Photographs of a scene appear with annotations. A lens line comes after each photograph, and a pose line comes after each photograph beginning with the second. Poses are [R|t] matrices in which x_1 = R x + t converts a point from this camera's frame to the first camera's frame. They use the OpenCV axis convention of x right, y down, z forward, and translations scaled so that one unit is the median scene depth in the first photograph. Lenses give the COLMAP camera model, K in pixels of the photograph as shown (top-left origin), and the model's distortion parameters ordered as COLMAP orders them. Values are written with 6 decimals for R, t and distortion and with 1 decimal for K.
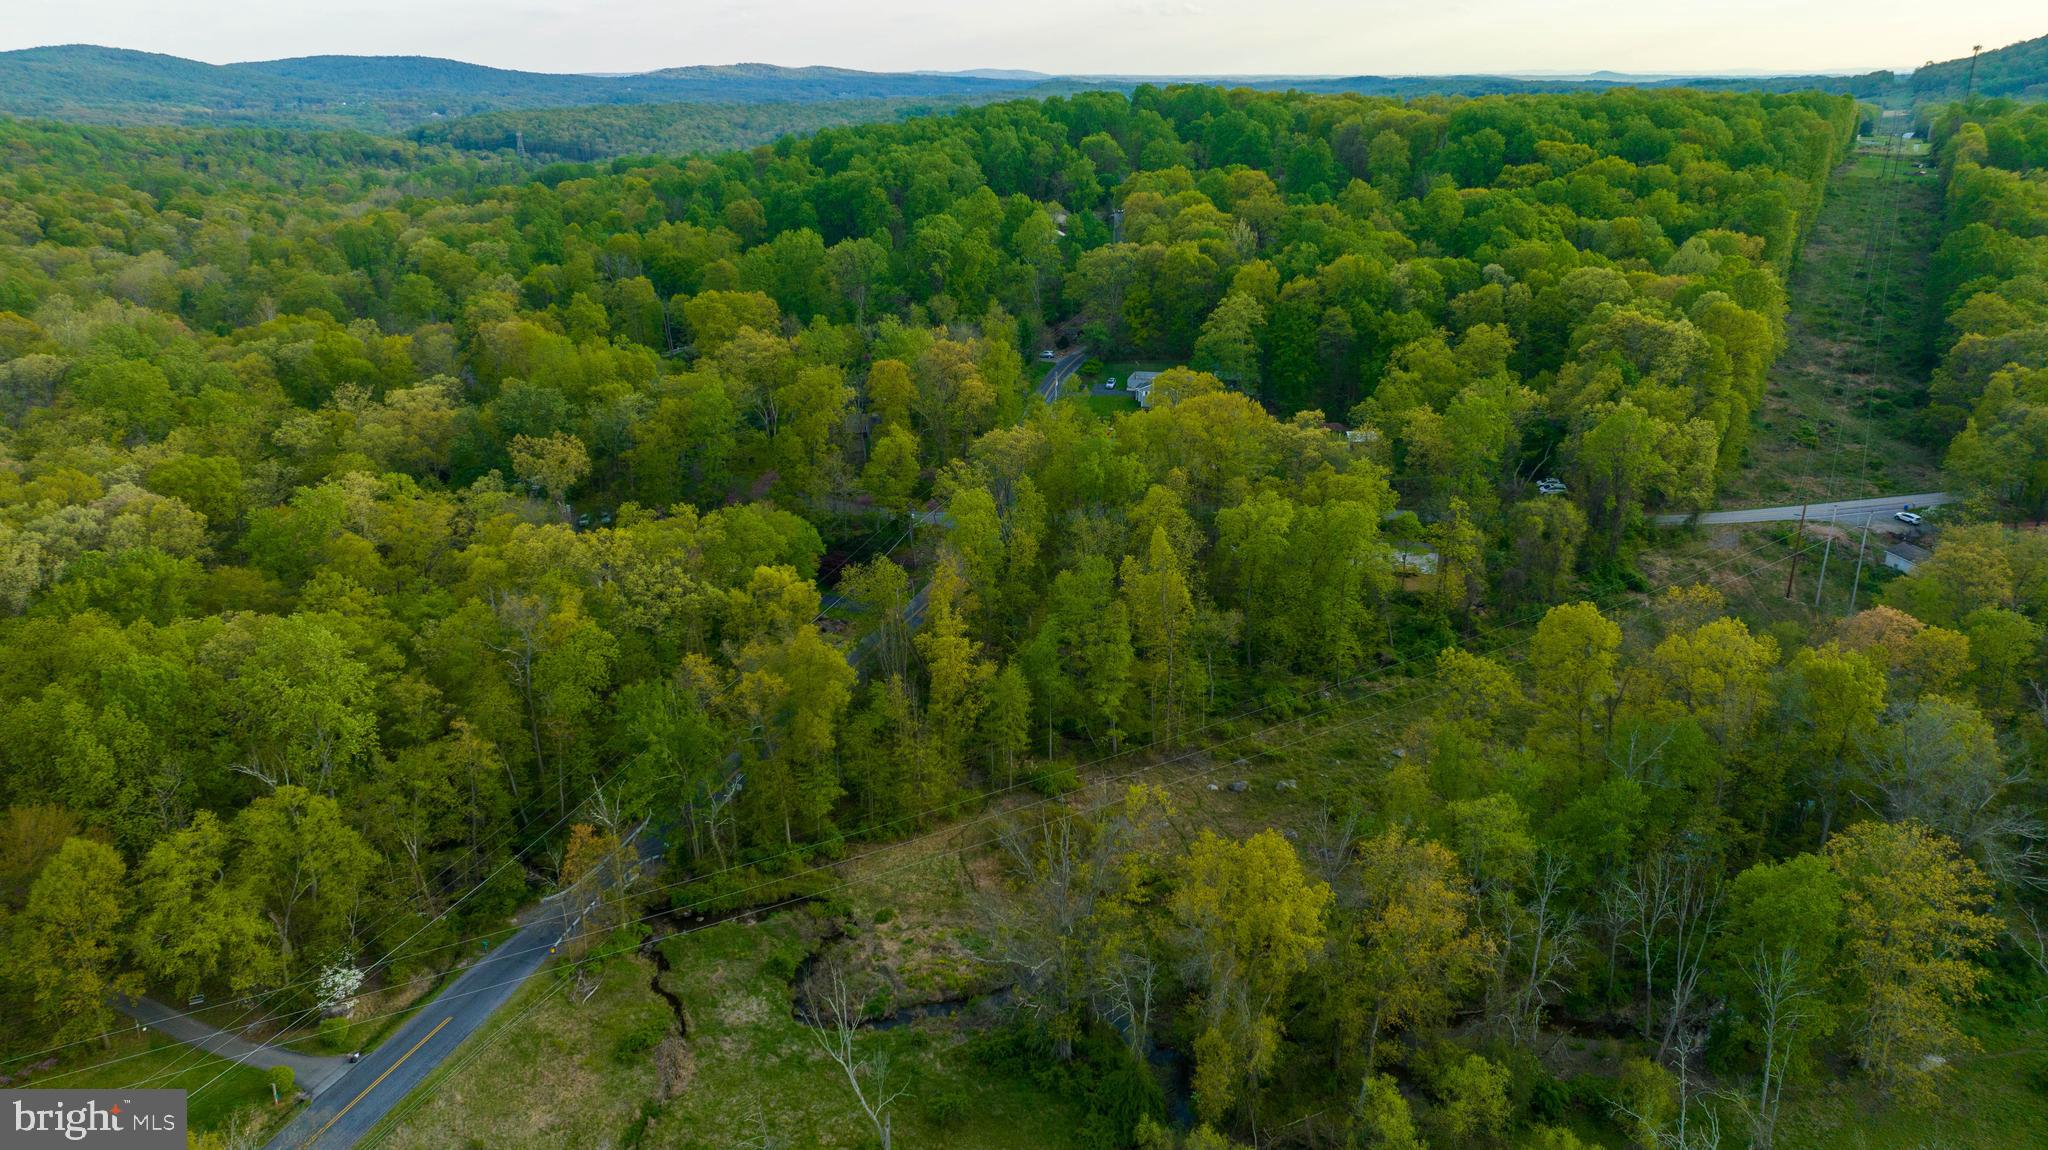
lens RADIAL K [[1444.6, 0, 1025.4], [0, 1444.6, 571.2], [0, 0, 1]] dist [-0.043052, 0.047861]
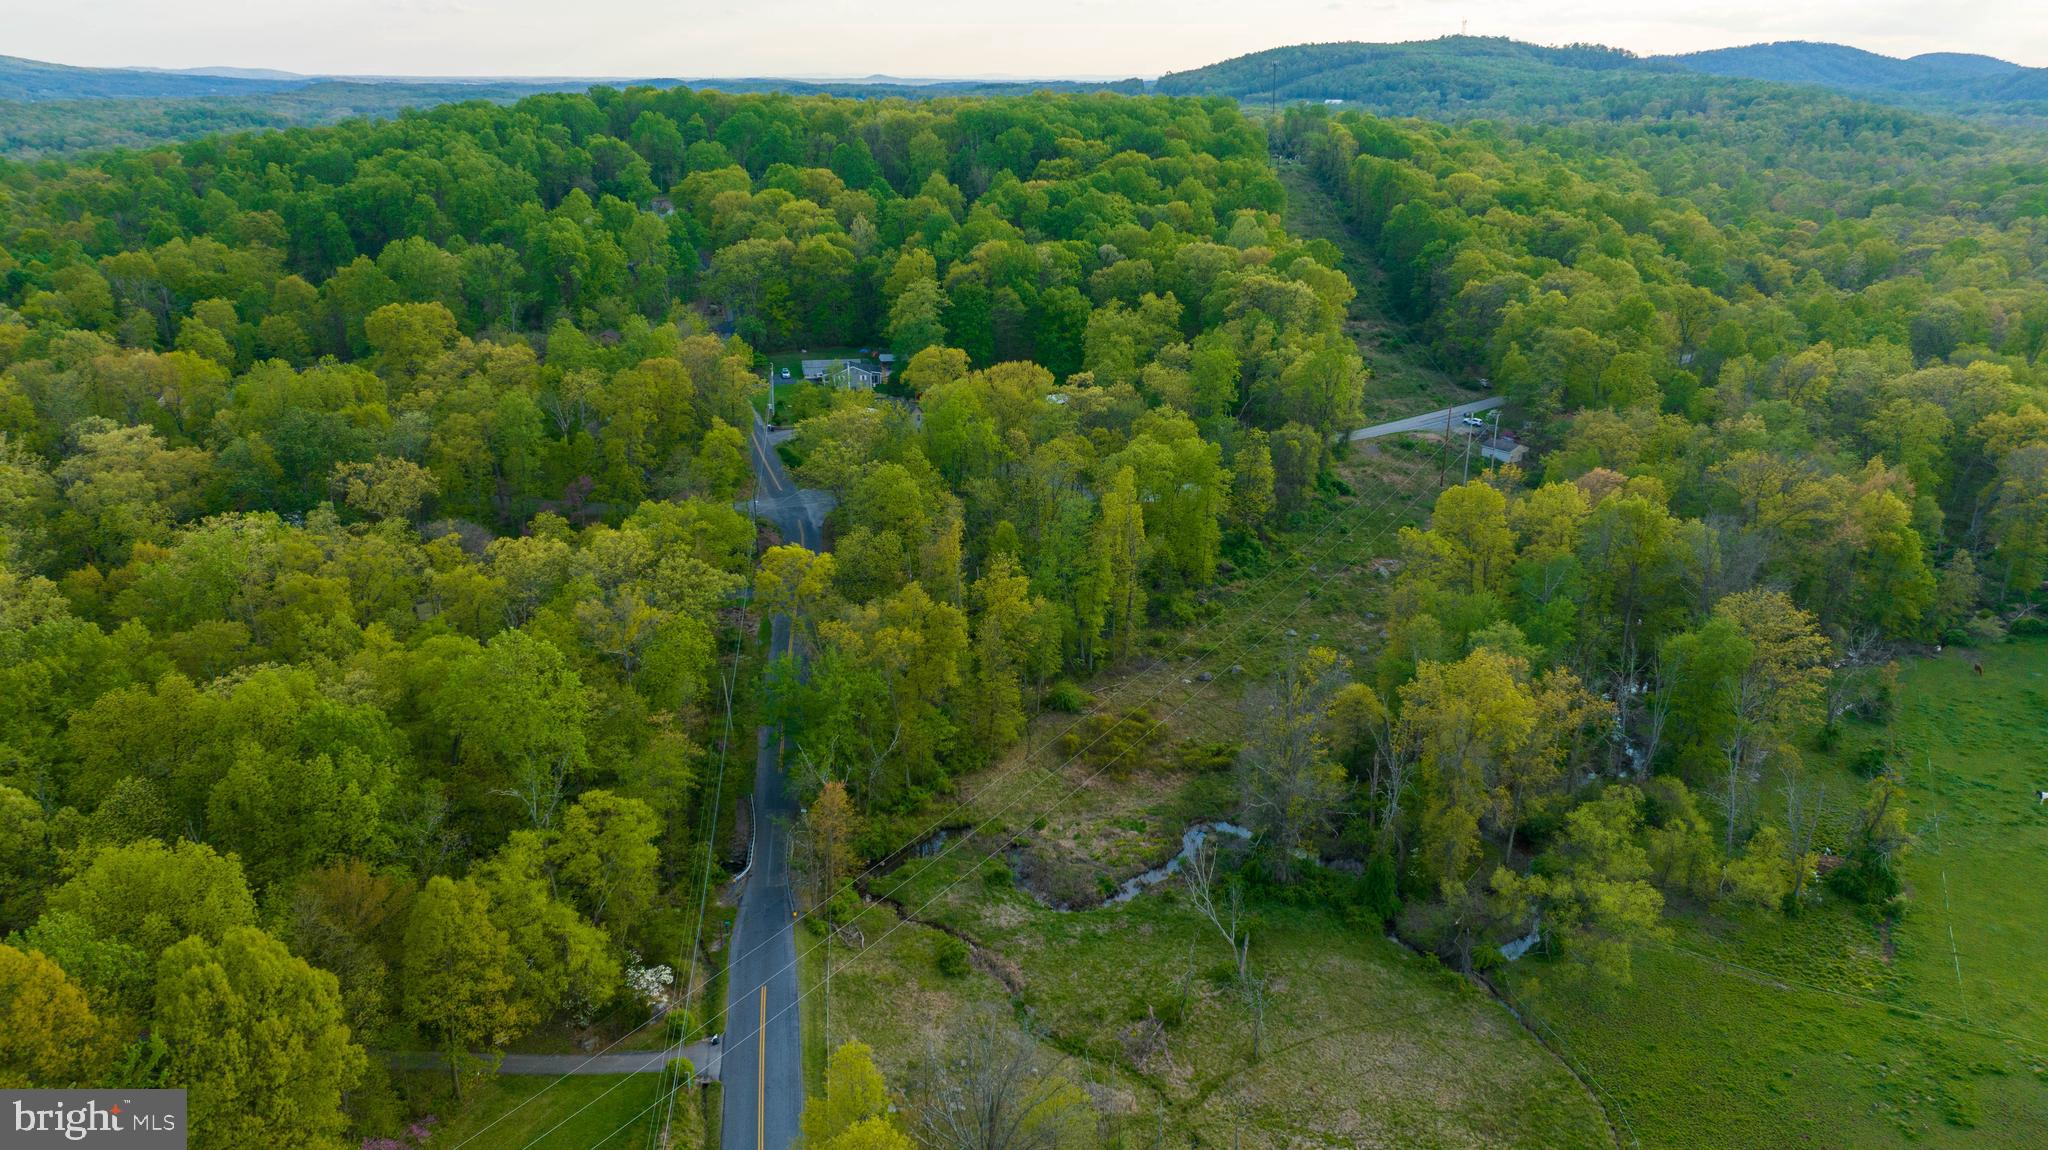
lens RADIAL K [[1444.6, 0, 1024.5], [0, 1444.6, 577.7], [0, 0, 1]] dist [-0.043052, 0.047861]
pose [[0.892765, -0.134867, 0.429862, -0.280856], [0.133749, 0.990466, 0.032975, 0.005138], [-0.430211, 0.028055, 0.902292, -0.009748]]
